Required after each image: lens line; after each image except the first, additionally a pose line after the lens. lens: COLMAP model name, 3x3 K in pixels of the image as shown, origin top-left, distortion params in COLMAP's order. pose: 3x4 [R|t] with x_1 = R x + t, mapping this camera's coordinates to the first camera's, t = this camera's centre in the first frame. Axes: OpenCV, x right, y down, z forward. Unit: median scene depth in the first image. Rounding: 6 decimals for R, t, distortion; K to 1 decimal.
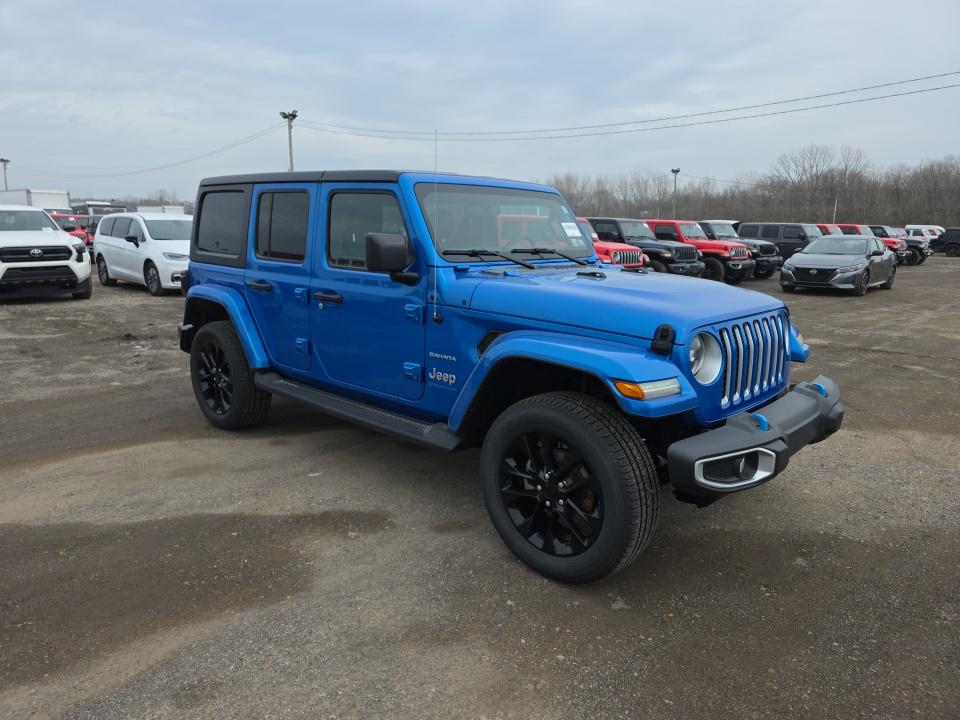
lens RADIAL K [[657.8, 0, 482.6], [0, 657.8, 358.7], [0, 0, 1]] dist [0.092938, -0.101368]
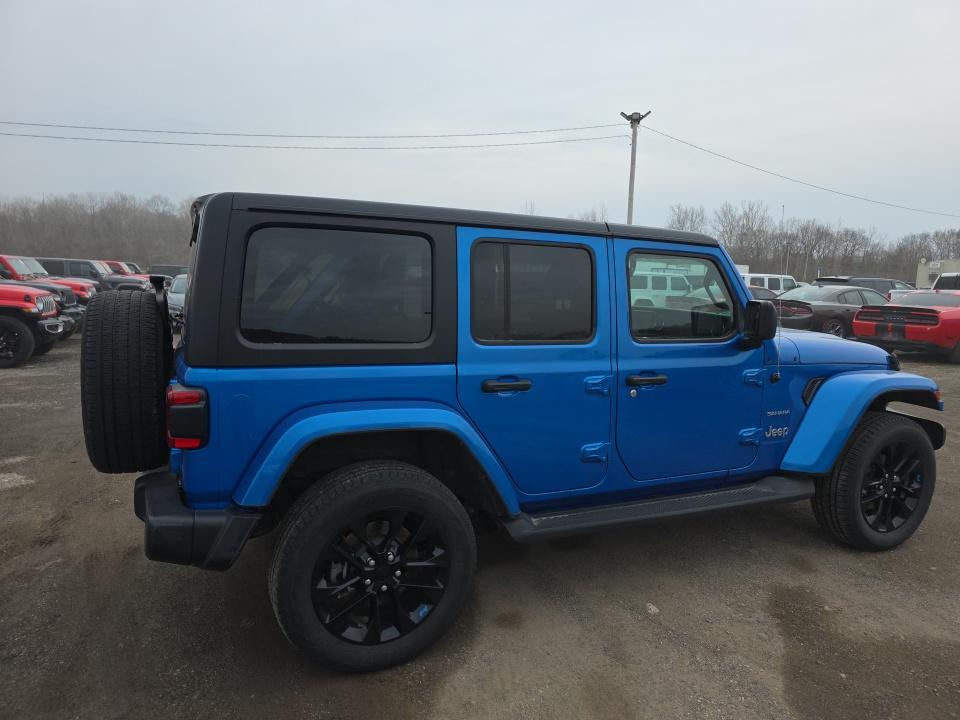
lens RADIAL K [[654.0, 0, 465.1], [0, 654.0, 339.5], [0, 0, 1]] dist [0.006614, -0.005203]
pose [[0.384337, -0.096263, 0.918161, -1.120758], [0.161429, 0.986234, 0.035827, -0.220949], [-0.908970, 0.134448, 0.394585, 0.946742]]
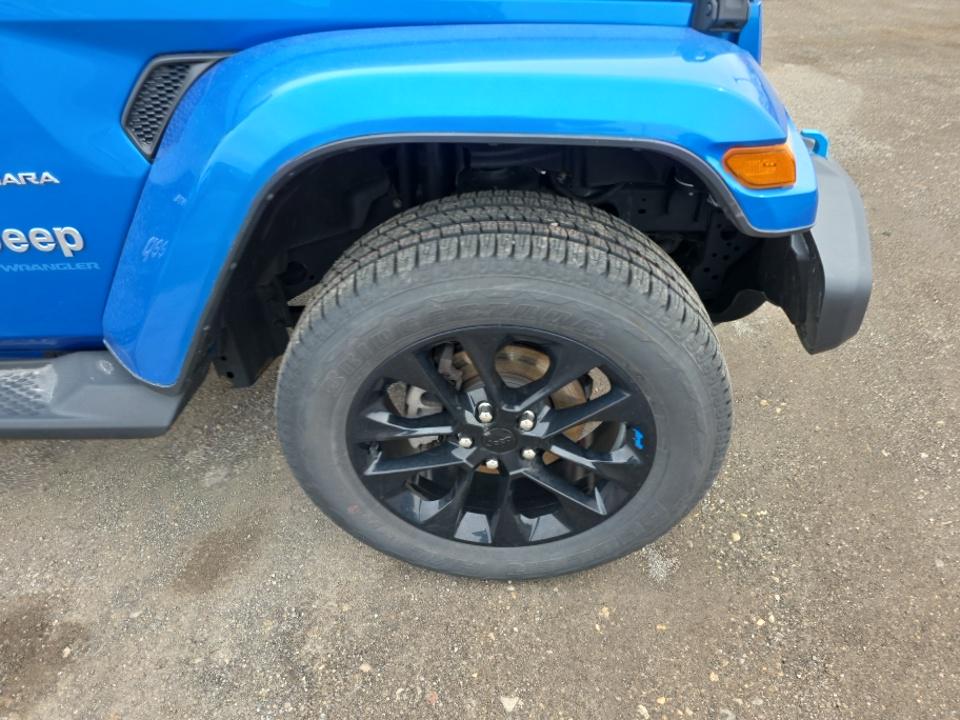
lens RADIAL K [[657.8, 0, 482.6], [0, 657.8, 358.7], [0, 0, 1]] dist [0.092938, -0.101368]
pose [[0.761880, -0.417695, 0.495045, -0.073656], [0.167798, 0.865479, 0.472006, -0.039175], [-0.625606, -0.276545, 0.729480, 0.549812]]
